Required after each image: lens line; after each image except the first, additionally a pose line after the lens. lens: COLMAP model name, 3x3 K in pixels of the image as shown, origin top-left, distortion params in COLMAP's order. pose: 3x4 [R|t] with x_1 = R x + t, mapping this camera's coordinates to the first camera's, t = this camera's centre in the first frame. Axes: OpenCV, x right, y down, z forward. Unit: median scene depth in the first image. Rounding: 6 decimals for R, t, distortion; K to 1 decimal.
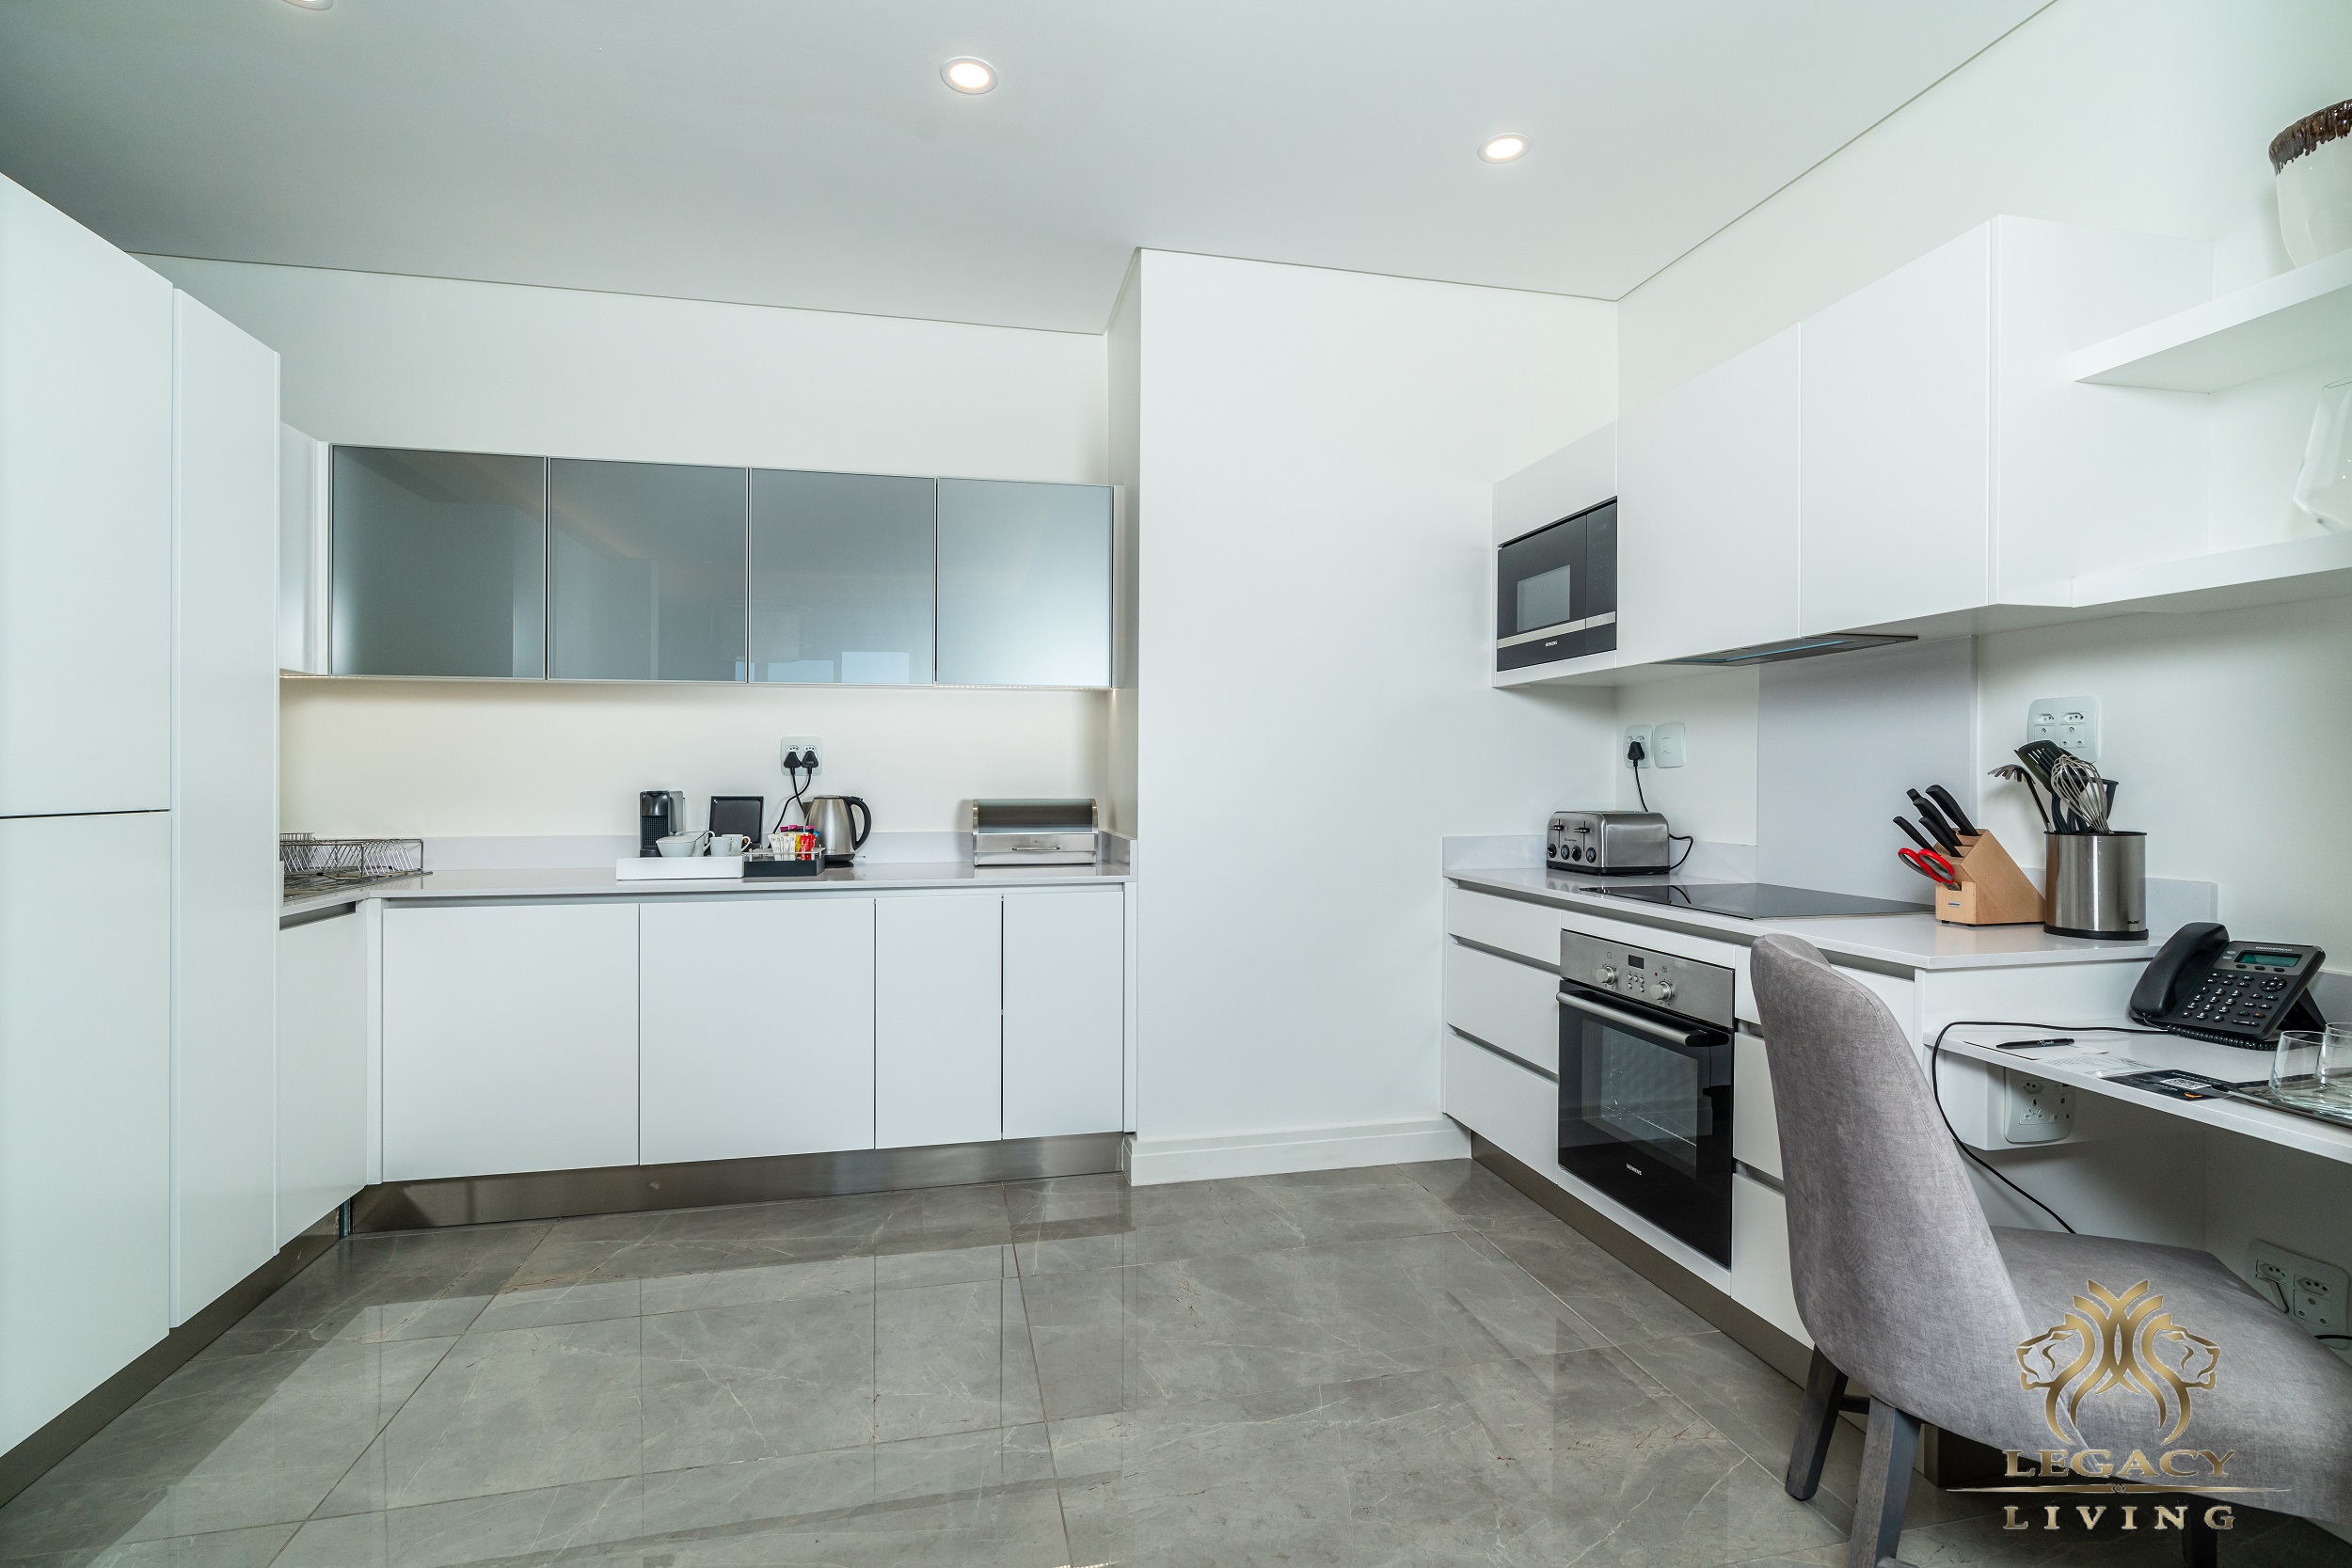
lens RADIAL K [[1112.0, 0, 1176.0], [0, 1112.0, 784.0], [0, 0, 1]] dist [0.016113, 0.000066]
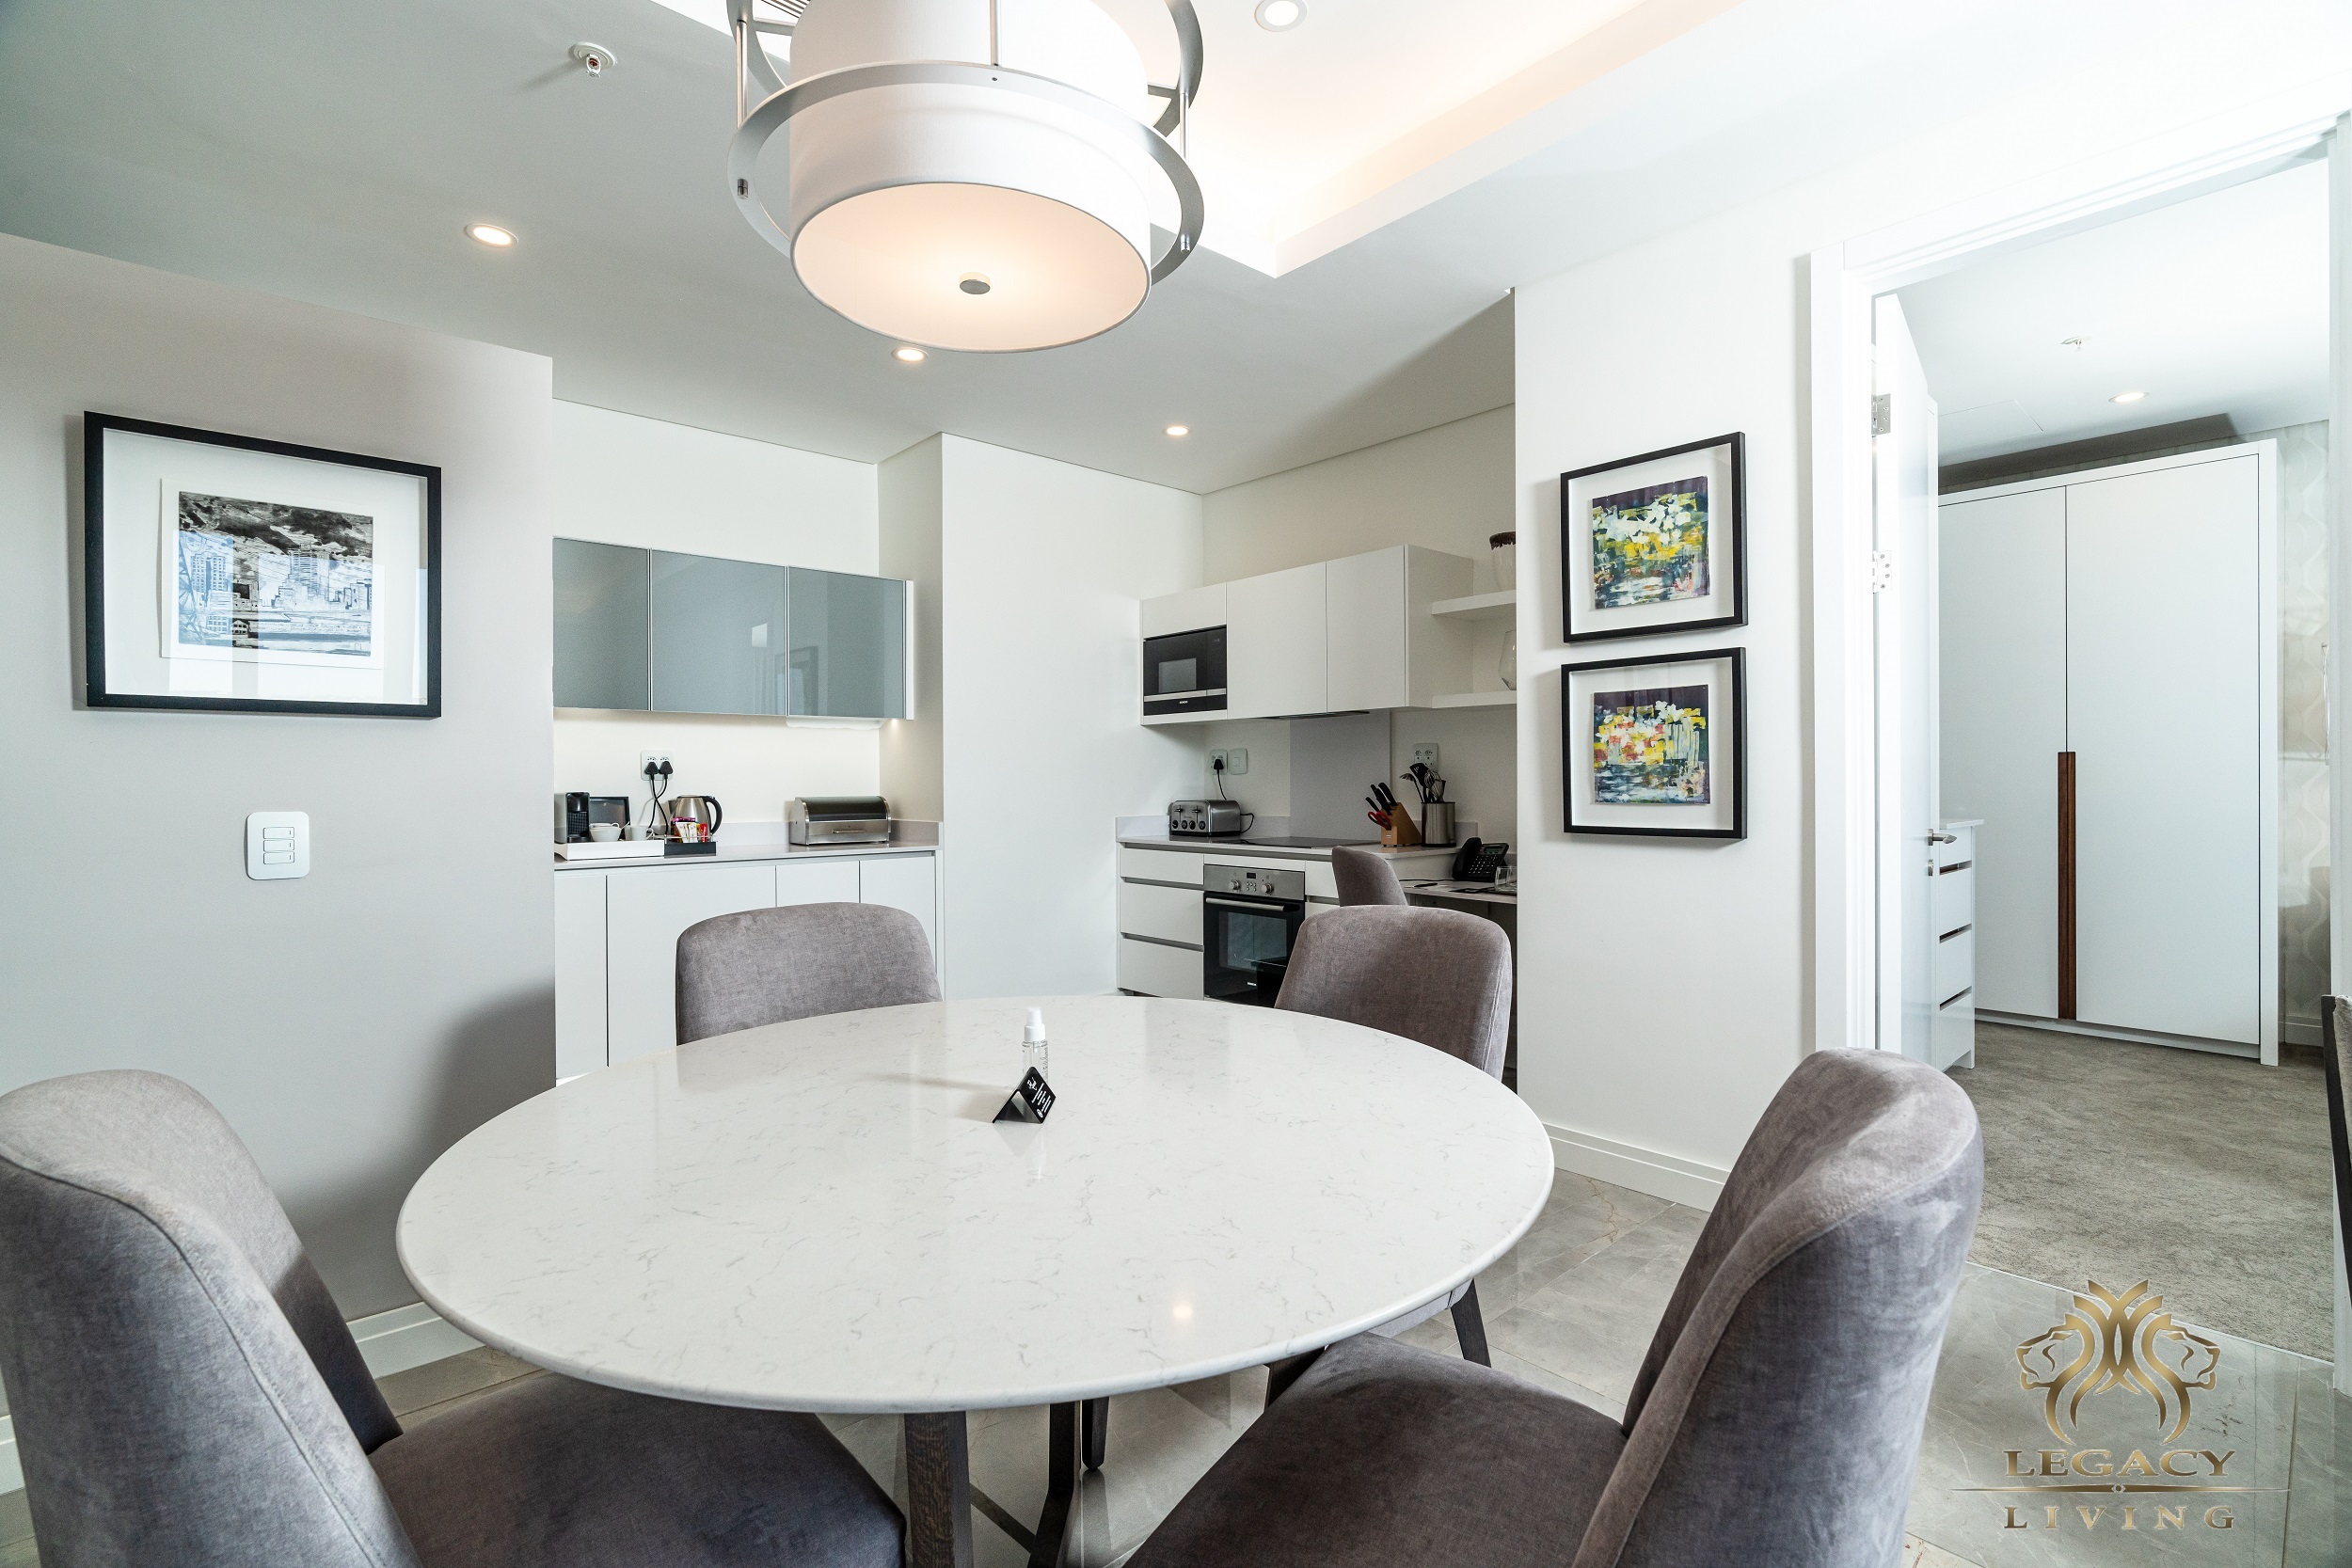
lens RADIAL K [[1088.2, 0, 1176.0], [0, 1088.2, 784.0], [0, 0, 1]] dist [0.006342, 0.000127]
pose [[0.879289, -0.004259, 0.476270, -0.472623], [0.006597, 0.999973, -0.003236, 0.005437], [-0.476243, 0.005987, 0.879293, -0.466758]]
